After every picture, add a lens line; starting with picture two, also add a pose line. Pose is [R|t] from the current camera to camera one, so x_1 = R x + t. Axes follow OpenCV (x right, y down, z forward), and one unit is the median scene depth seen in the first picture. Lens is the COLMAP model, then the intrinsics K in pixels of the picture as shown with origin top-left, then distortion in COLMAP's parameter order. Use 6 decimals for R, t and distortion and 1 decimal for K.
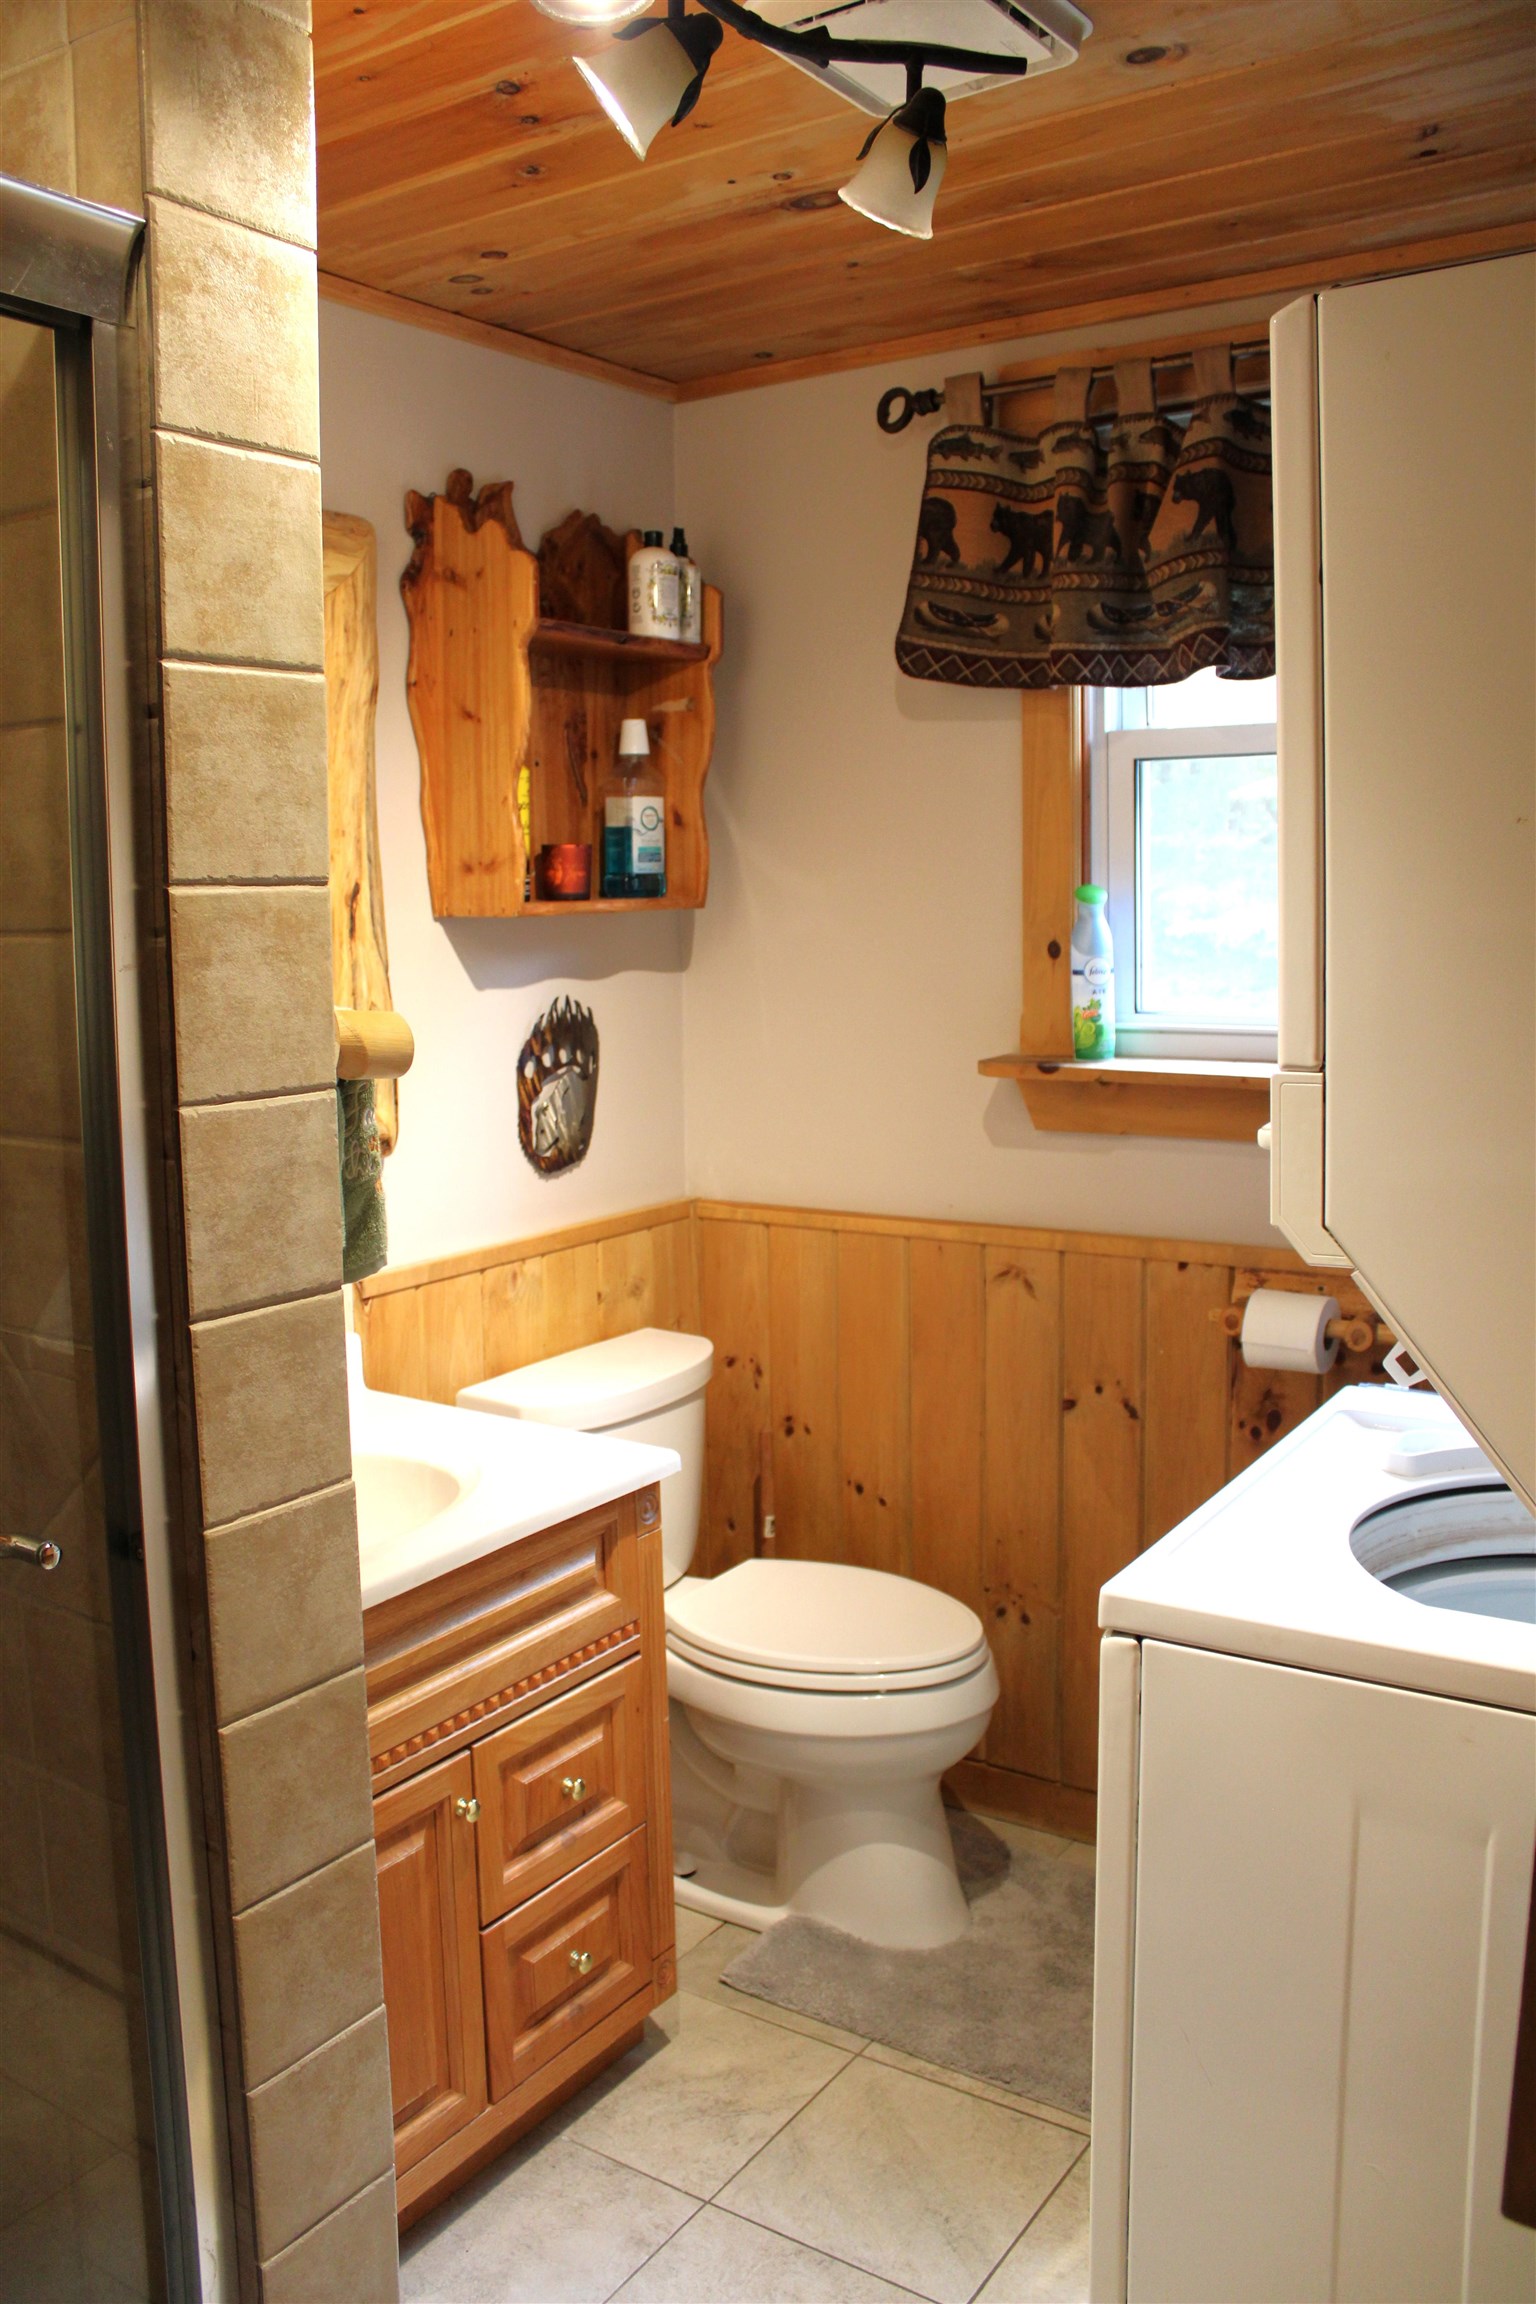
lens RADIAL K [[1901.6, 0, 768.0], [0, 1901.6, 1152.0], [0, 0, 1]] dist [-0.163250, 0.141020]
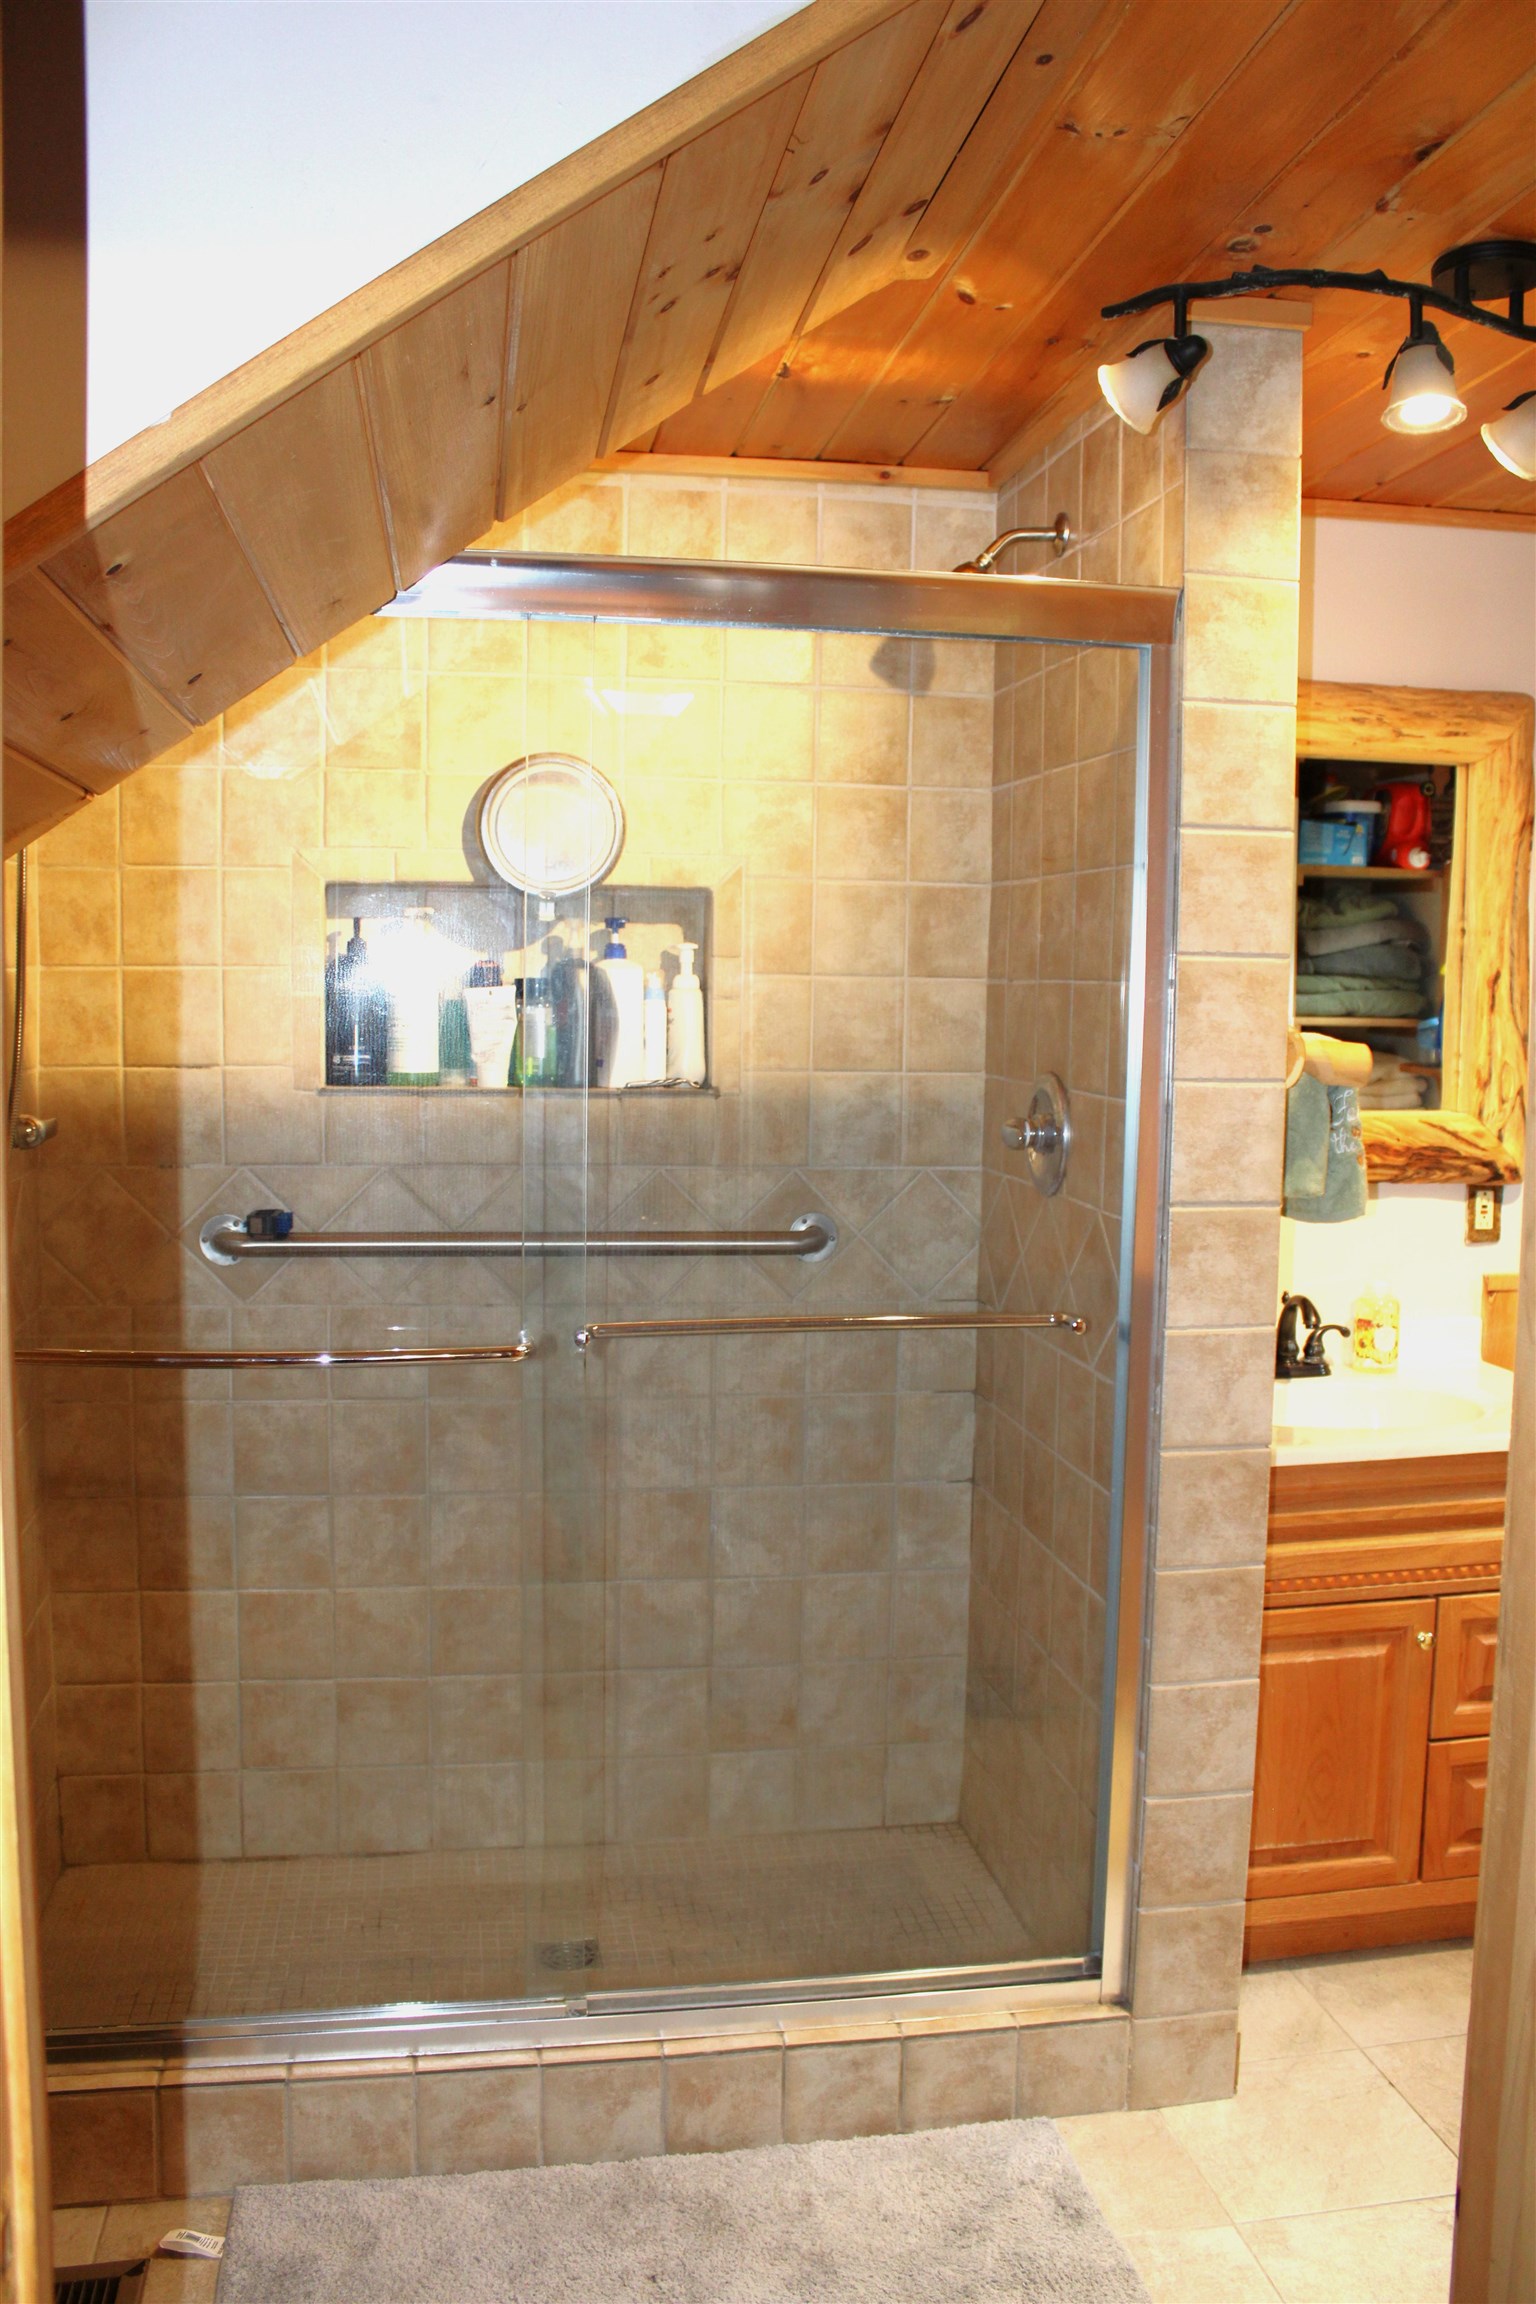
lens RADIAL K [[1901.6, 0, 768.0], [0, 1901.6, 1152.0], [0, 0, 1]] dist [-0.163250, 0.141020]
pose [[0.692254, 0.080648, -0.717133, 0.655118], [-0.120214, 0.992738, -0.004401, 0.090096], [0.711571, 0.089256, 0.696922, -0.466878]]
